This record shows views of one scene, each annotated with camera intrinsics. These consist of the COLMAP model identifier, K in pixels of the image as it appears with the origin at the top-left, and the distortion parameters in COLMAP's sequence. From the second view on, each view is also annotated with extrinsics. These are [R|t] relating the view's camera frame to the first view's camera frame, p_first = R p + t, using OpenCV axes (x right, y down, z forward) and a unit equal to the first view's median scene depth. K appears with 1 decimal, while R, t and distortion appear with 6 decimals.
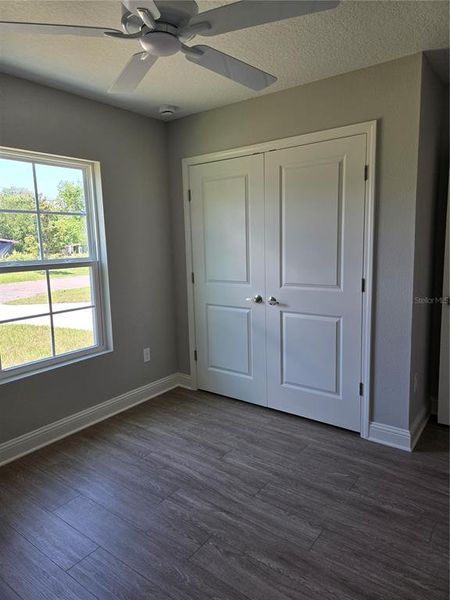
lens RADIAL K [[404.0, 0, 225.0], [0, 404.0, 300.0], [0, 0, 1]] dist [0.083107, -0.064418]
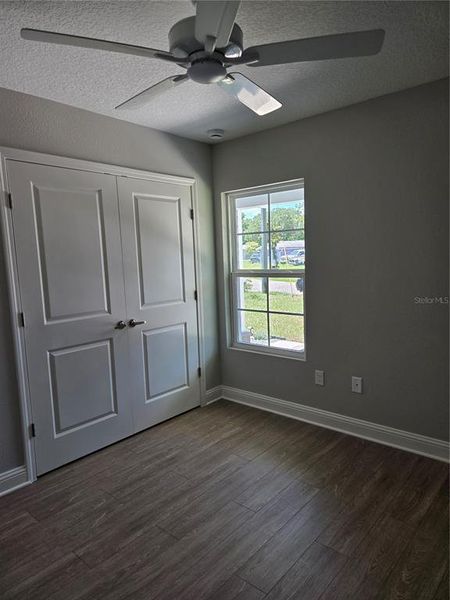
lens RADIAL K [[404.0, 0, 225.0], [0, 404.0, 300.0], [0, 0, 1]] dist [0.083107, -0.064418]
pose [[-0.045628, 0.144805, -0.988408, 0.776369], [-0.106518, 0.983092, 0.148943, -0.167760], [0.993263, 0.112079, -0.029432, 0.873583]]
